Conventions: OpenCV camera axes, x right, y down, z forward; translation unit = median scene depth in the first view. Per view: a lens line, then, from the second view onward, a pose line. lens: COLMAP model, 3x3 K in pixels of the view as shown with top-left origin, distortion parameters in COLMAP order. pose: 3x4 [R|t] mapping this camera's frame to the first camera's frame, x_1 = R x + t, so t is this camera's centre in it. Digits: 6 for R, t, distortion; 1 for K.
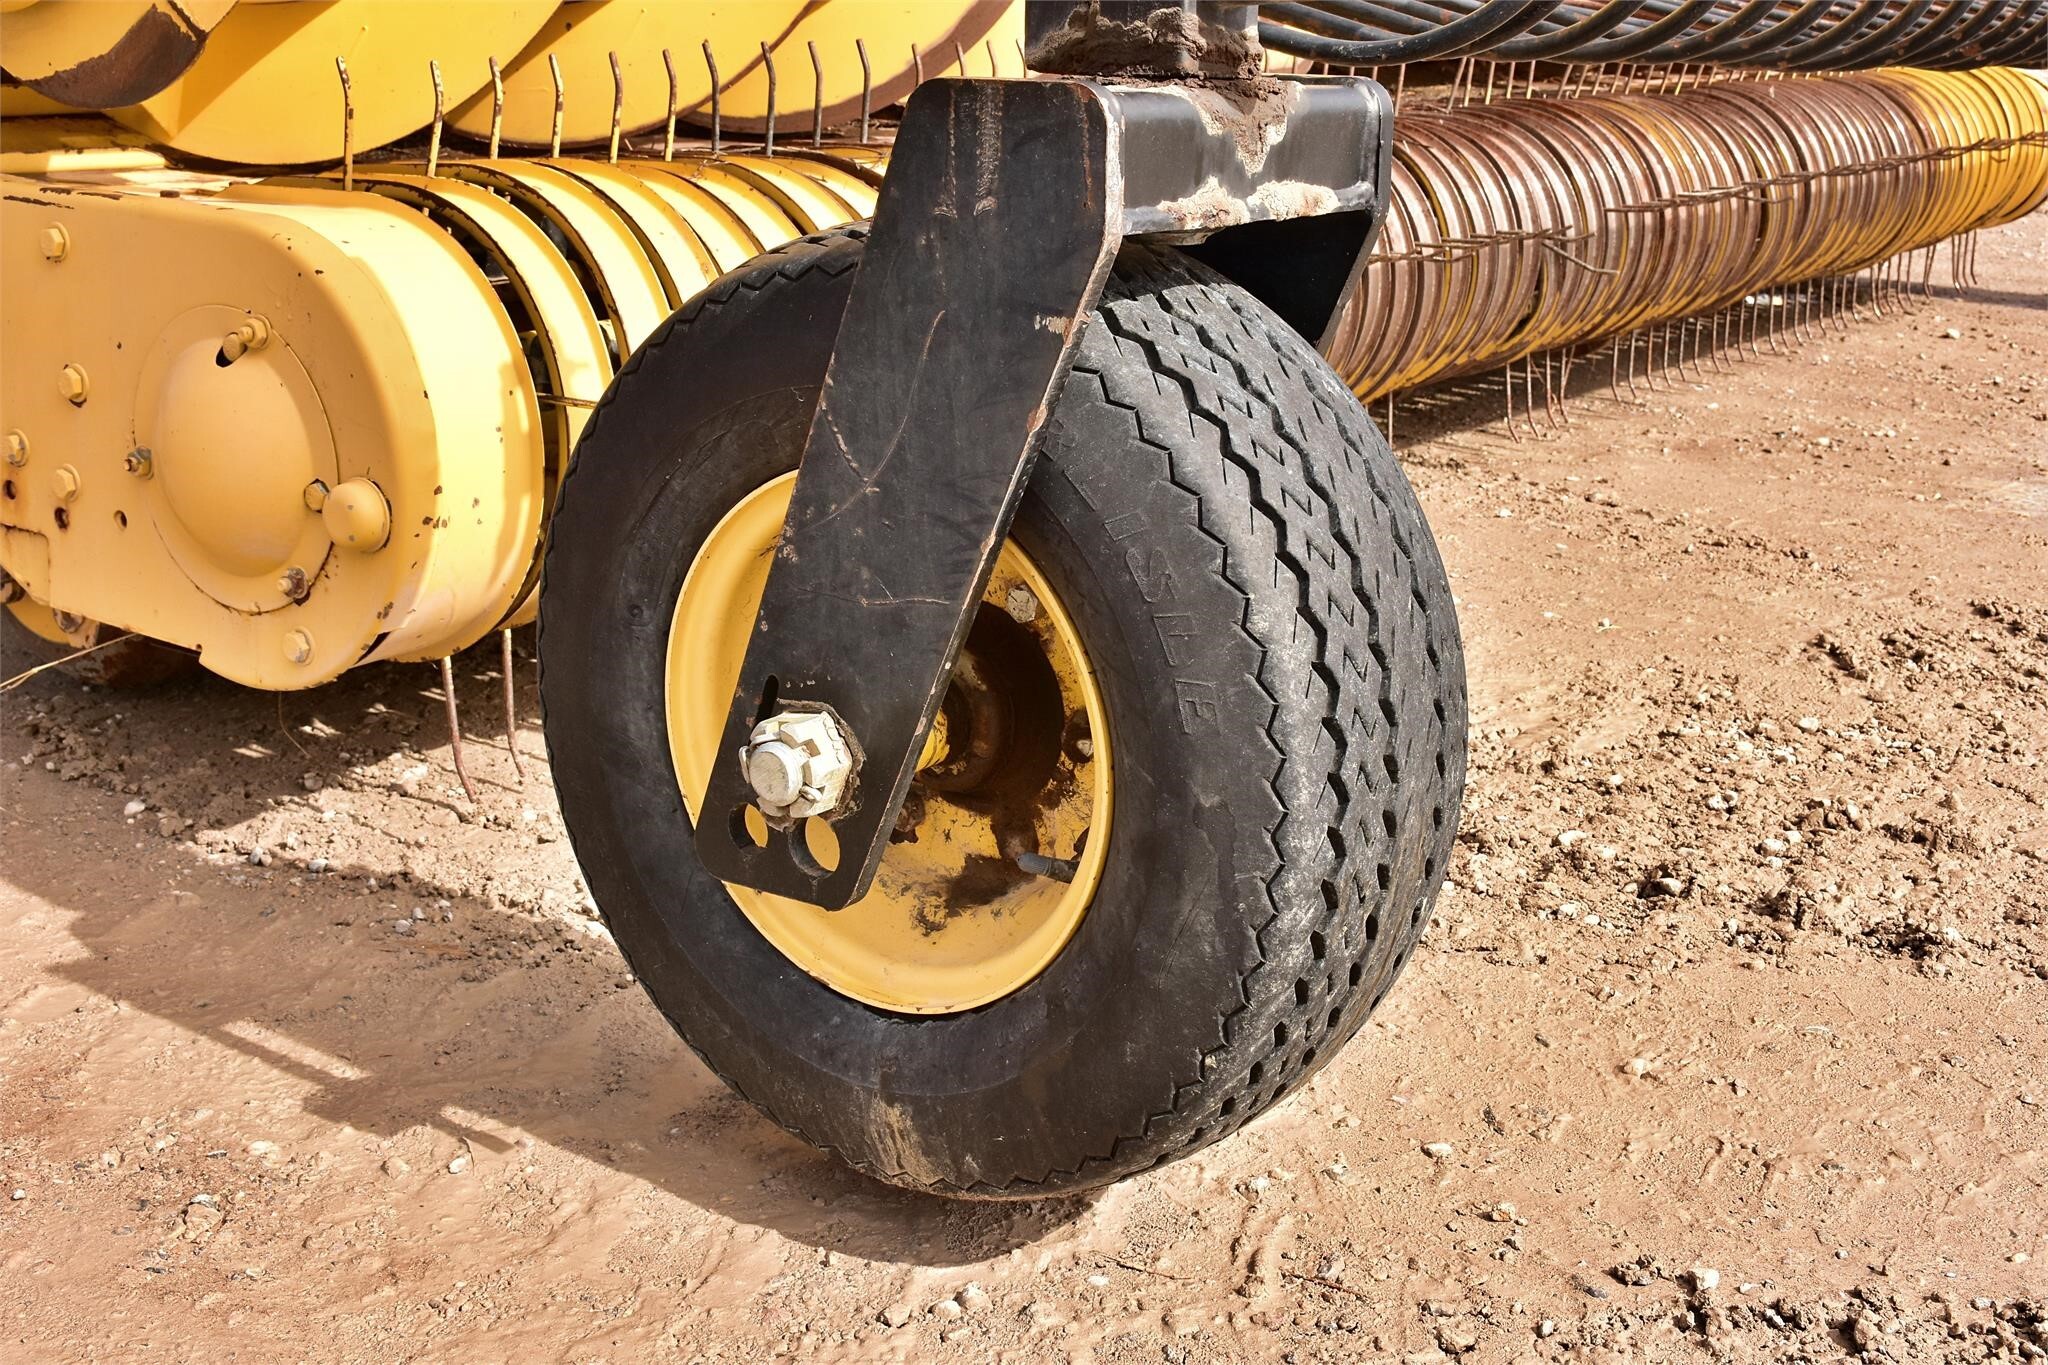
lens RADIAL K [[5054.3, 0, 1024.0], [0, 5054.3, 682.5], [0, 0, 1]] dist [-0.040933, -0.044881]
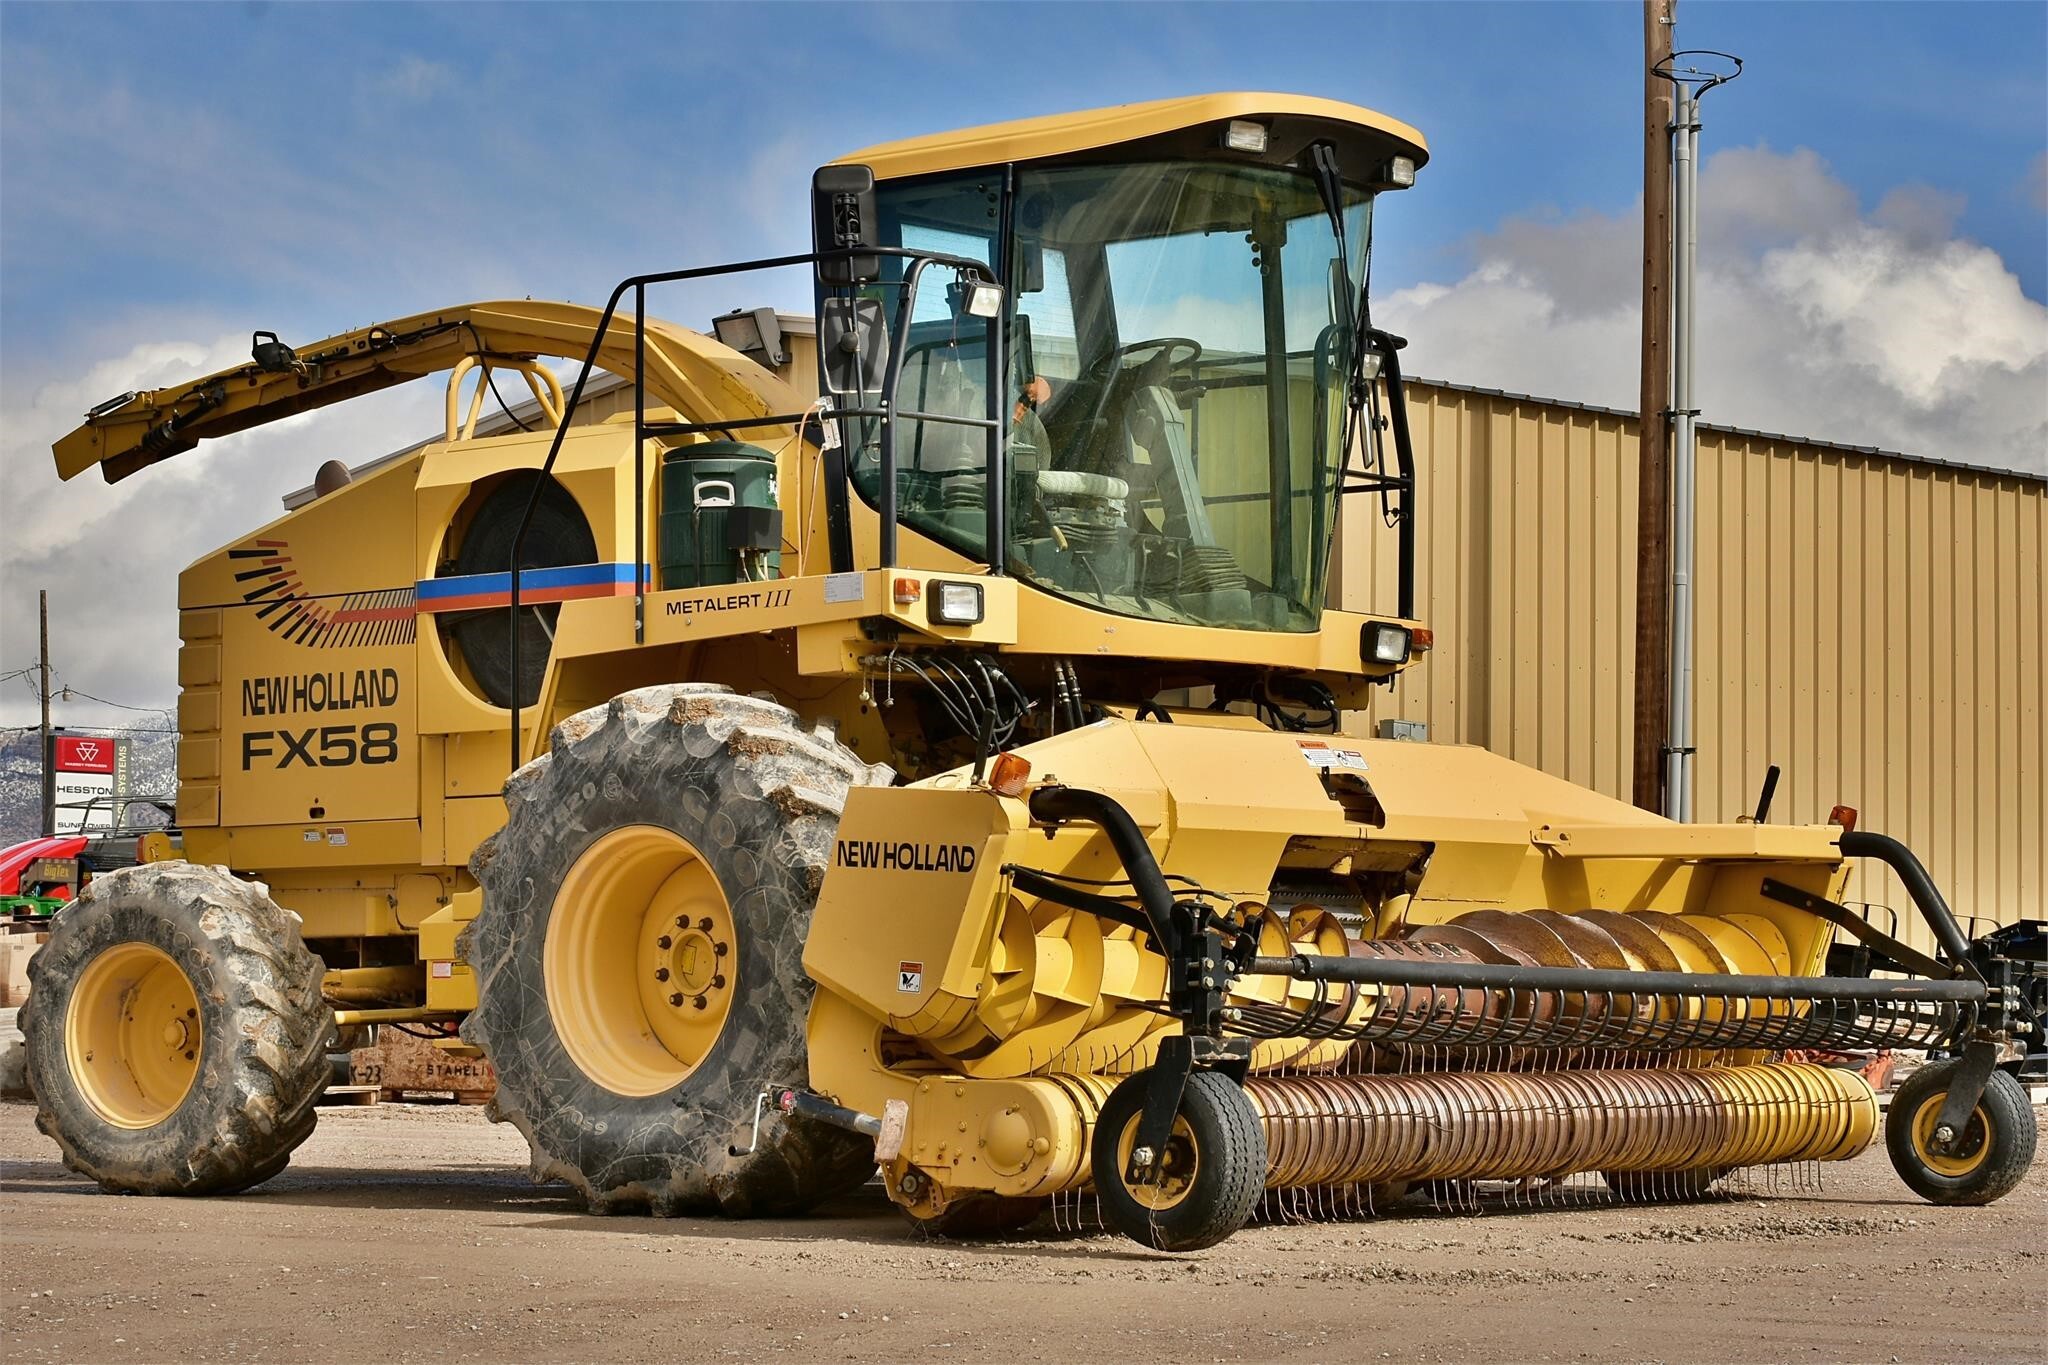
lens RADIAL K [[5054.3, 0, 1024.0], [0, 5054.3, 682.5], [0, 0, 1]] dist [-0.040933, -0.044881]
pose [[0.997937, -0.031751, -0.055792, 0.146042], [0.019341, 0.977442, -0.210315, 0.652022], [0.061211, 0.208802, 0.976040, -4.426841]]
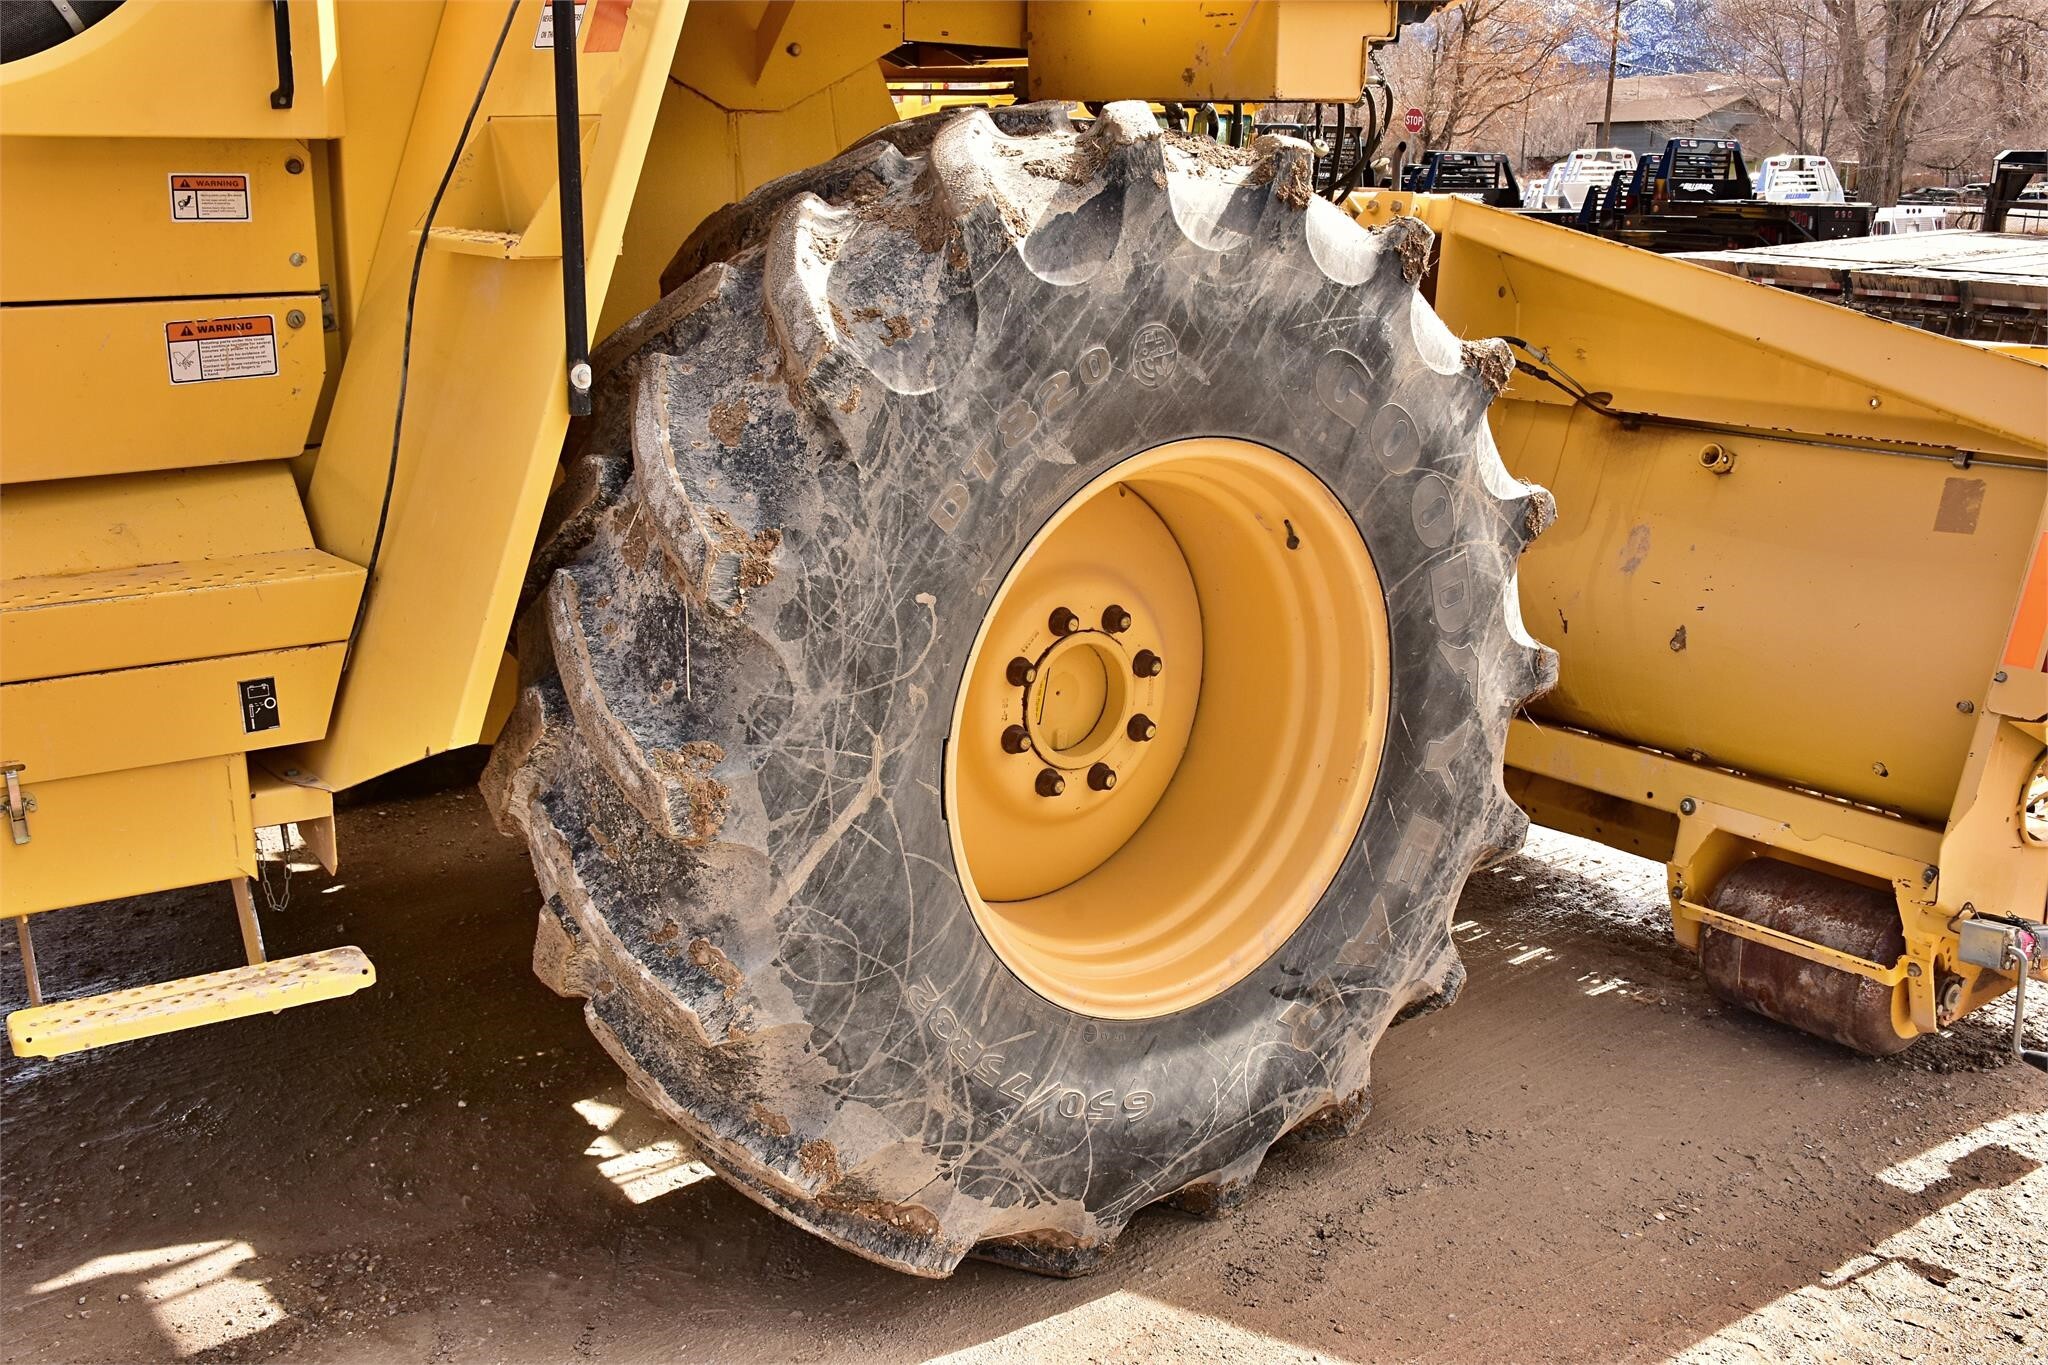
lens RADIAL K [[1986.8, 0, 1028.1], [0, 1986.8, 677.7], [0, 0, 1]] dist [-0.020753, 0.004775]
pose [[0.257966, -0.264555, 0.929228, -1.856774], [0.135933, 0.962152, 0.236192, -0.718075], [-0.956544, 0.065383, 0.284164, 1.818195]]
